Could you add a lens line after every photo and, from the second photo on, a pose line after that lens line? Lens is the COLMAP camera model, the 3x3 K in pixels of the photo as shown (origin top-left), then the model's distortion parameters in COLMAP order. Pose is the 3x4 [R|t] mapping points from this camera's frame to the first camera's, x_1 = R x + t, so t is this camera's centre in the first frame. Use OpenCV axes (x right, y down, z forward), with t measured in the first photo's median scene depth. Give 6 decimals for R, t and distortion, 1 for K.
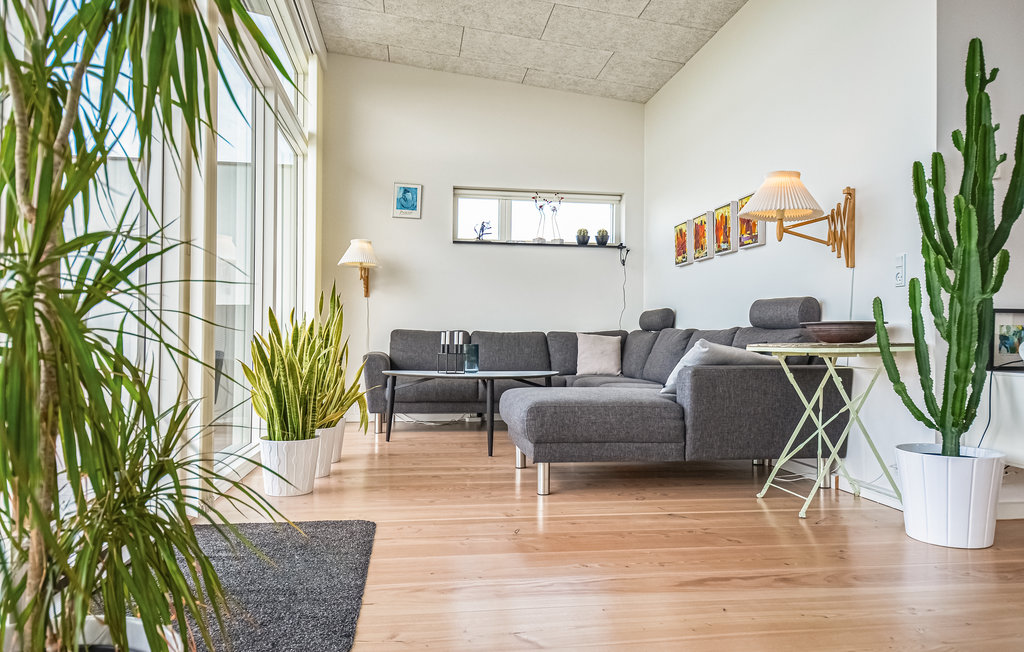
lens RADIAL K [[718.7, 0, 512.0], [0, 718.7, 326.0], [0, 0, 1]] dist [0.059278, -0.000180]
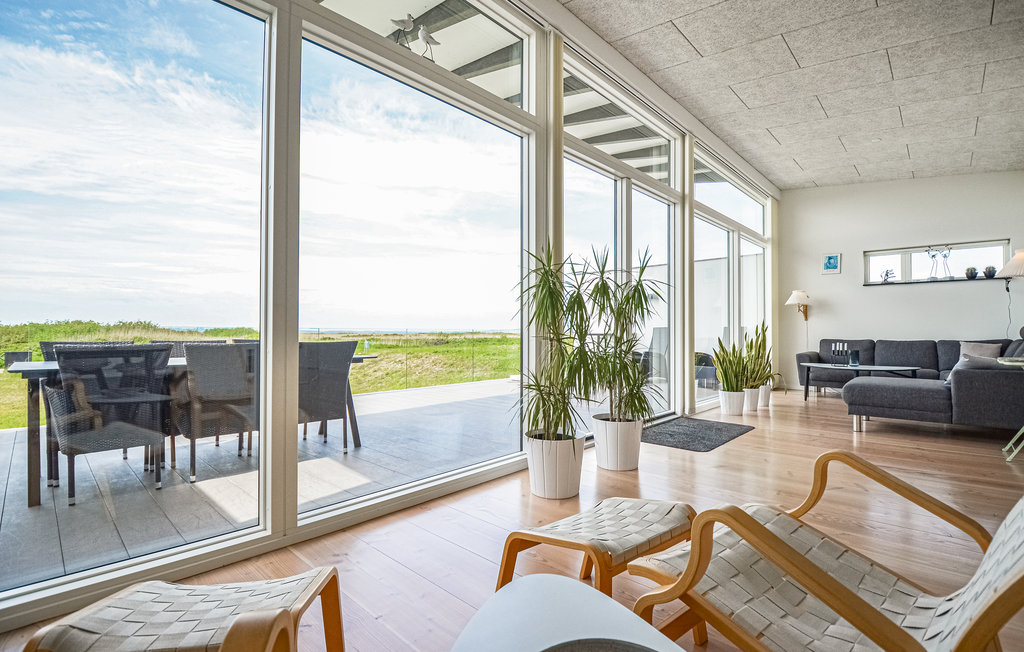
lens RADIAL K [[454.1, 0, 524.0], [0, 454.1, 322.4], [0, 0, 1]] dist [0.003031, -0.020734]
pose [[0.622485, -0.026342, -0.782188, 0.248059], [0.023415, 0.999613, -0.015031, -0.035665], [0.782281, -0.008958, 0.622861, -0.258523]]
